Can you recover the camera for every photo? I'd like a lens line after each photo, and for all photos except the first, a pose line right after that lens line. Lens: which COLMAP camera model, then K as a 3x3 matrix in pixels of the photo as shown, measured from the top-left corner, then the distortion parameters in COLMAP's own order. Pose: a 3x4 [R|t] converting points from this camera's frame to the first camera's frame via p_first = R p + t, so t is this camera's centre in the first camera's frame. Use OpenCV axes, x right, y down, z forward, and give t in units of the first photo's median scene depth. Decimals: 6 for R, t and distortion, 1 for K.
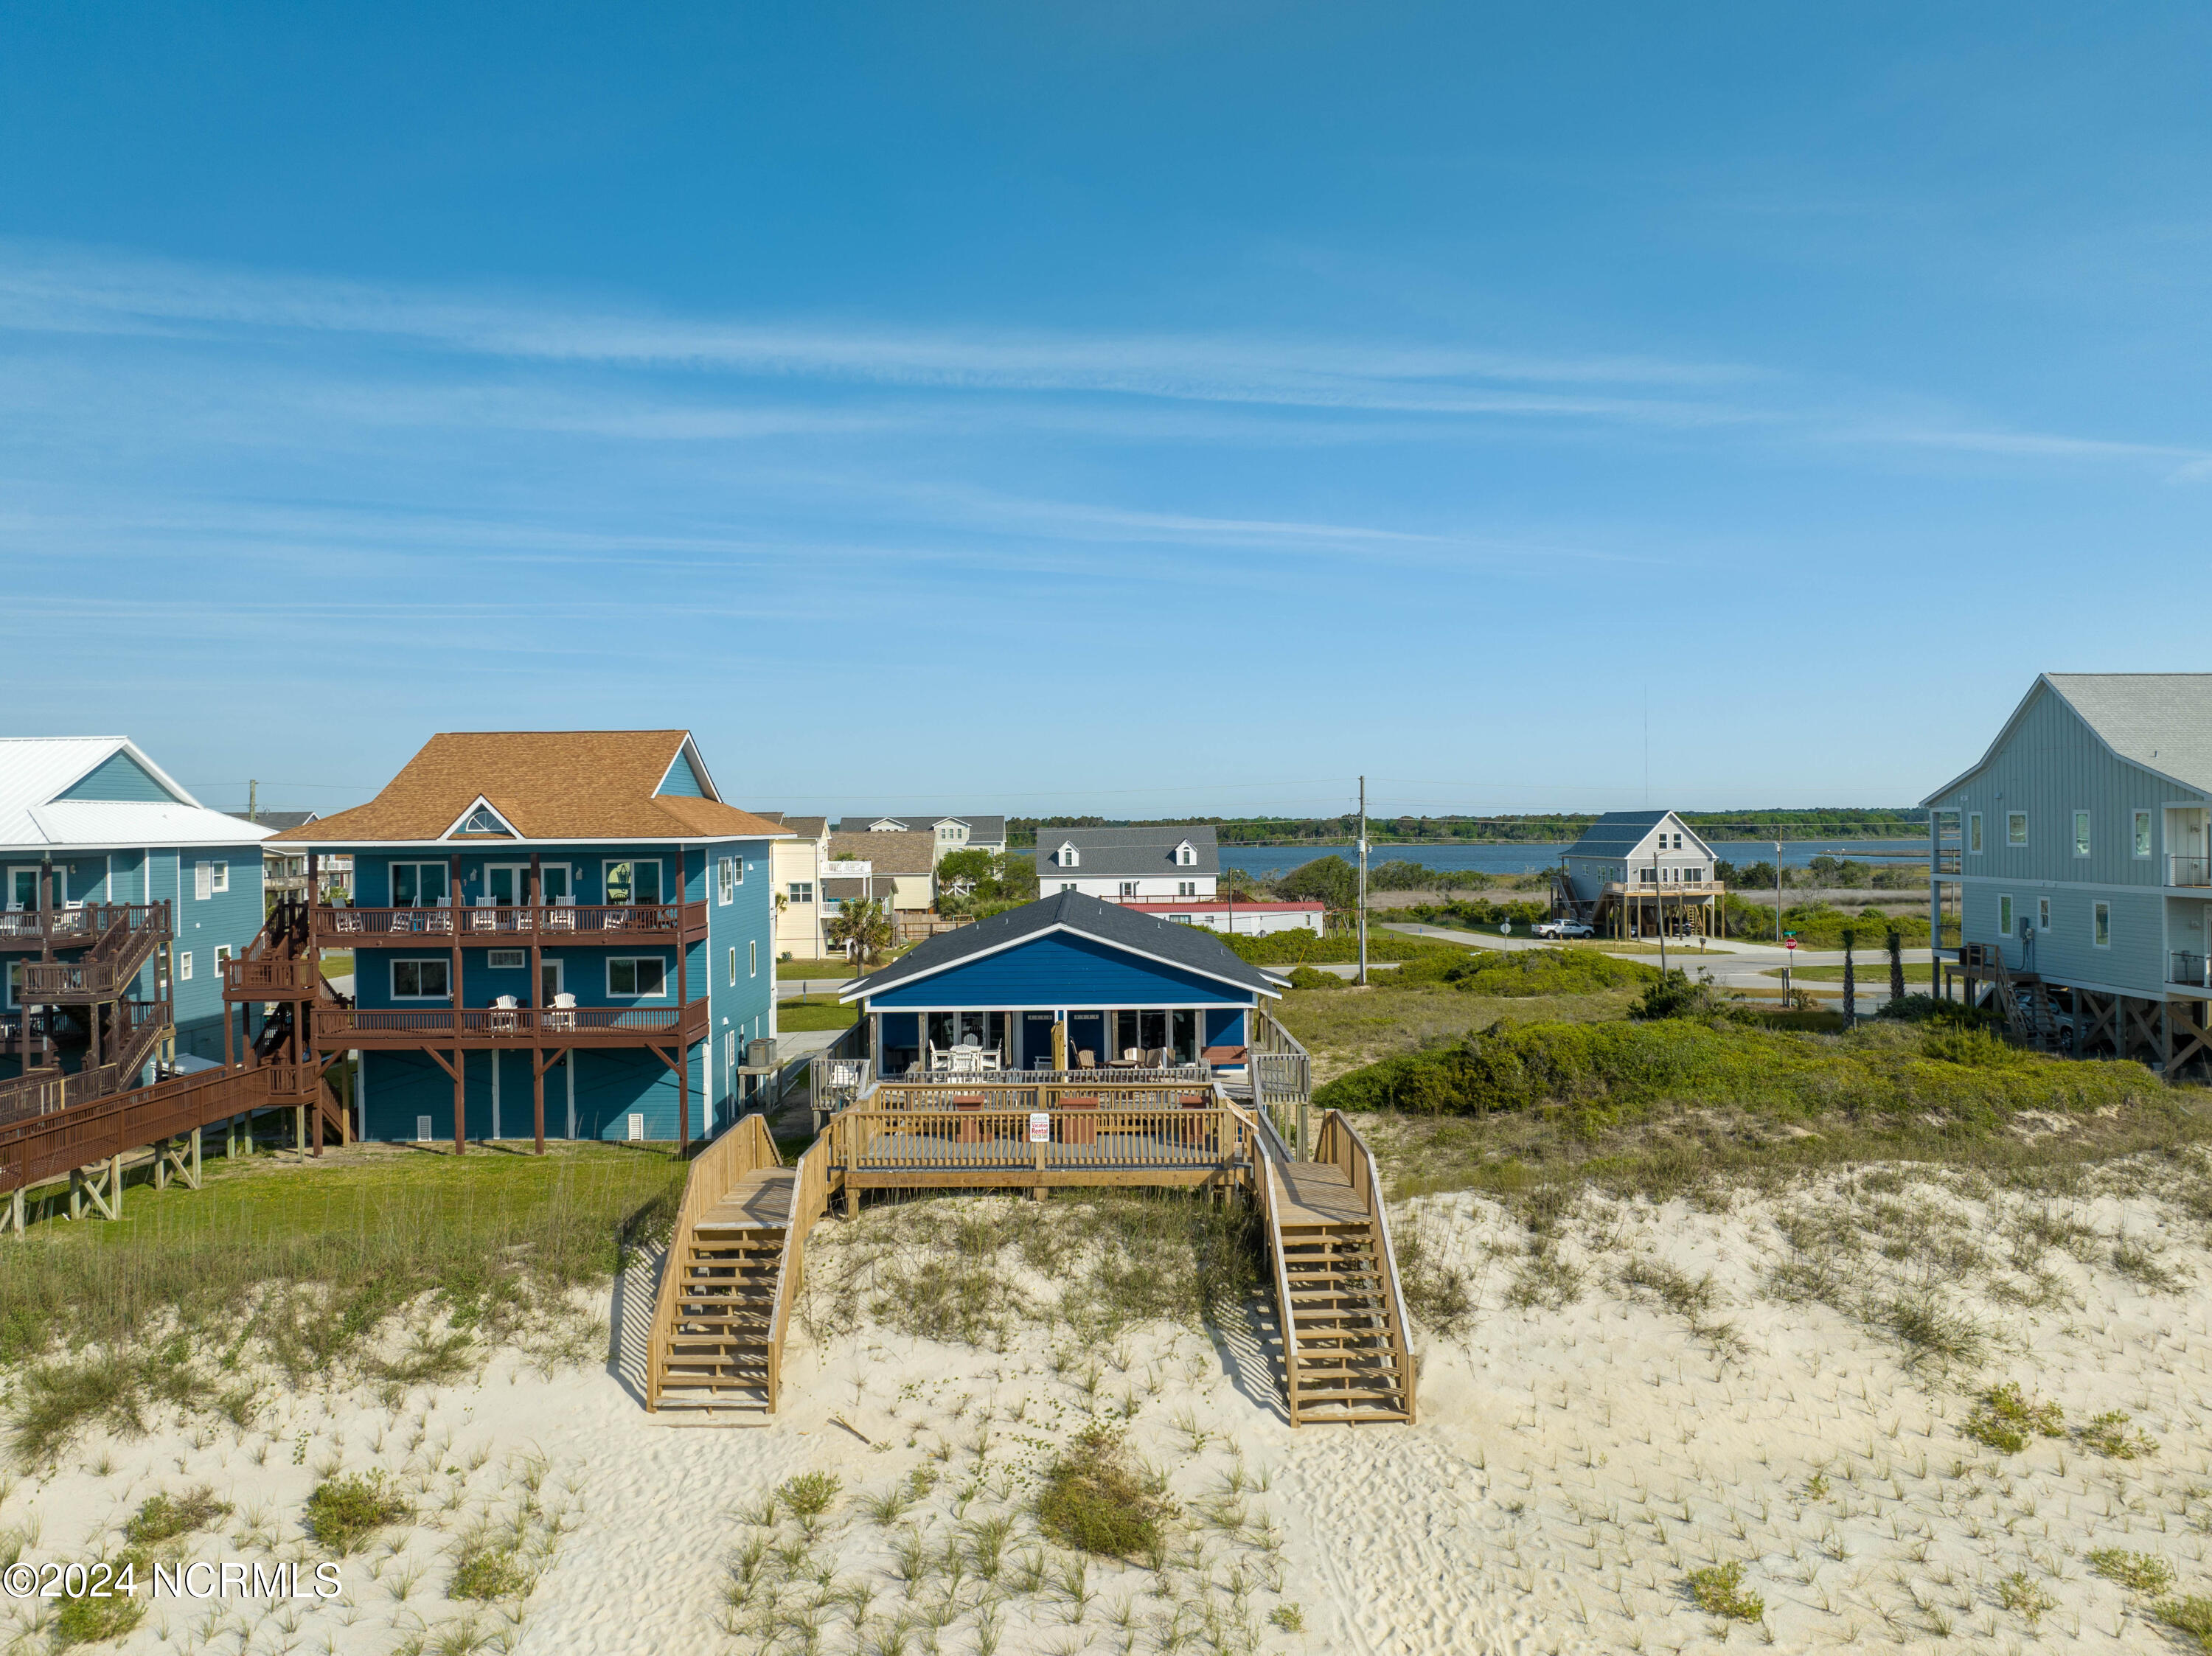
lens RADIAL K [[1577.5, 0, 1106.0], [0, 1577.5, 828.0], [0, 0, 1]] dist [-0.036543, 0.003768]
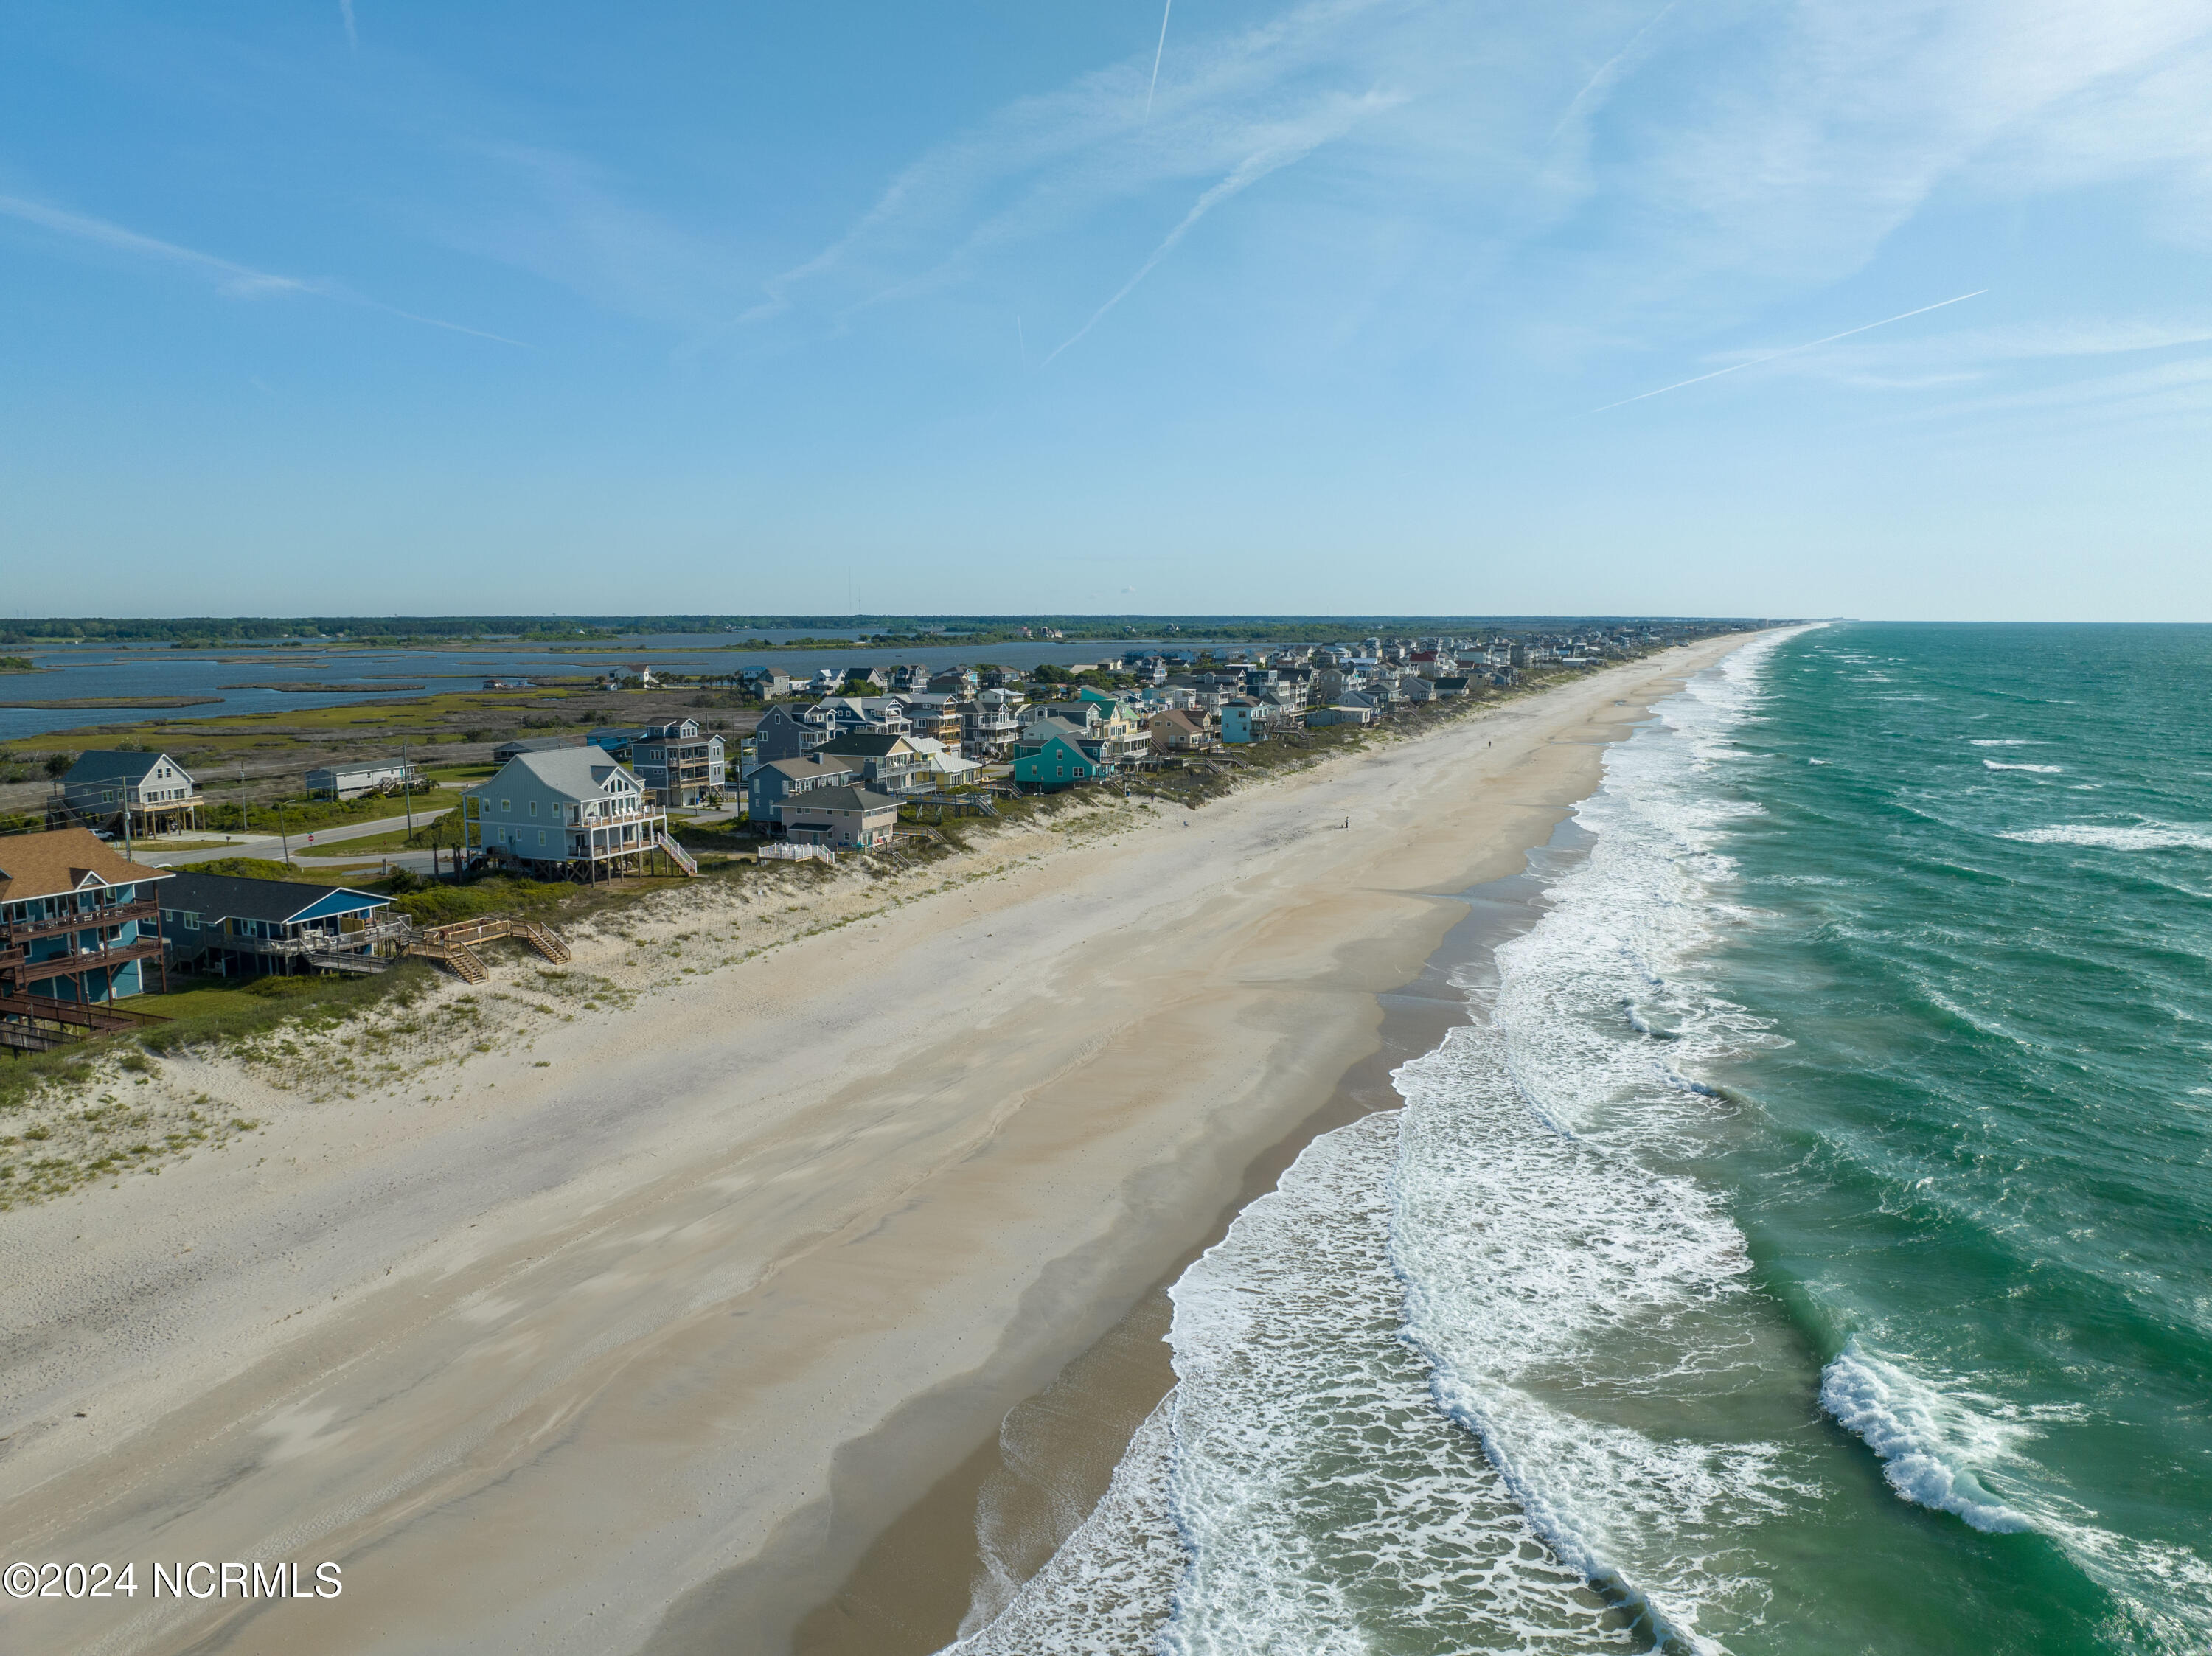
lens RADIAL K [[1577.5, 0, 1106.0], [0, 1577.5, 828.0], [0, 0, 1]] dist [-0.036543, 0.003768]
pose [[0.433296, -0.111686, 0.894305, -1.400691], [0.000359, 0.992313, 0.123752, -0.289534], [-0.901252, -0.053300, 0.430005, -1.131854]]
